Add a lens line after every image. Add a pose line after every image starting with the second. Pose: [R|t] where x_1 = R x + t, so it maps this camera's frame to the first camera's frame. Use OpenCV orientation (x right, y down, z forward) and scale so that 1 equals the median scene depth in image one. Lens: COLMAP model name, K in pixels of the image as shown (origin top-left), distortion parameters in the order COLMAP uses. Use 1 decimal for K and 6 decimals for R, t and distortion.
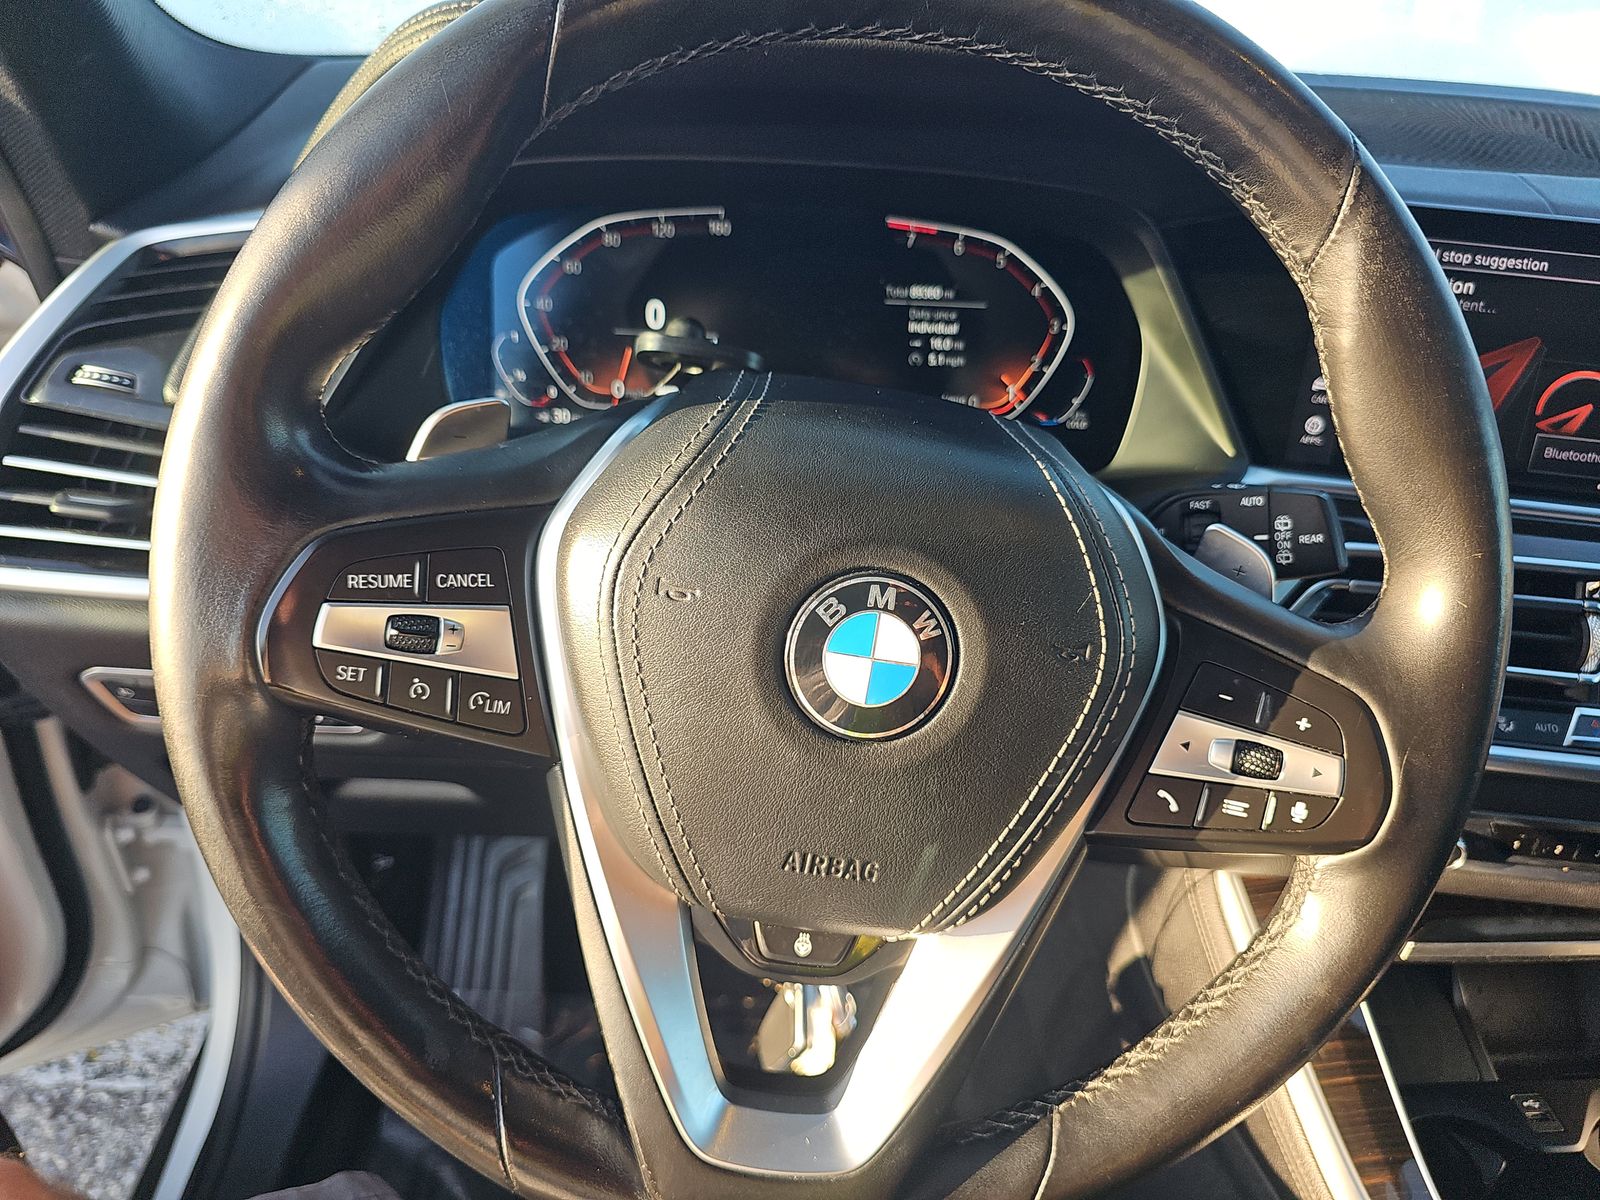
lens RADIAL K [[1072.3, 0, 792.1], [0, 1072.3, 597.9], [0, 0, 1]] dist [0.042072, -0.041864]
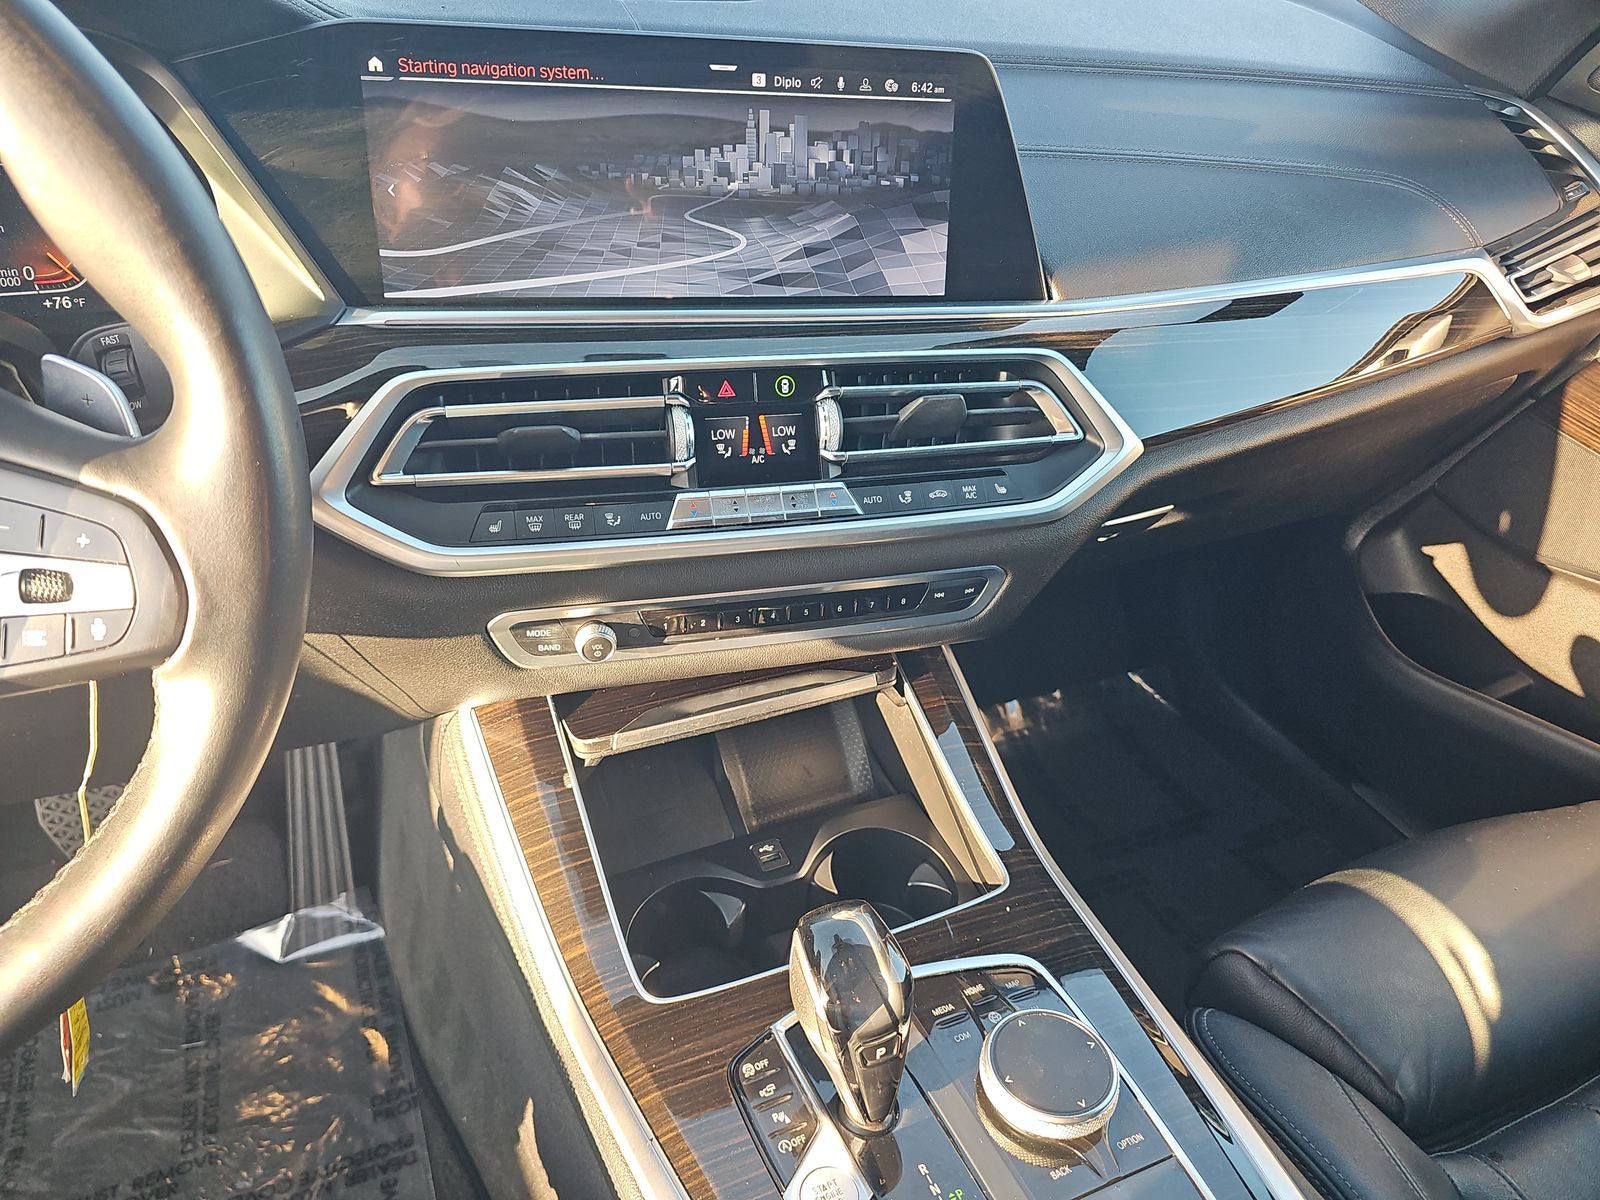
lens RADIAL K [[1072.3, 0, 792.1], [0, 1072.3, 597.9], [0, 0, 1]] dist [0.042072, -0.041864]
pose [[0.944374, -0.191106, 0.267649, 0.525242], [0.169832, 0.980312, 0.100724, 0.115779], [-0.281629, -0.049666, 0.958237, -0.085693]]
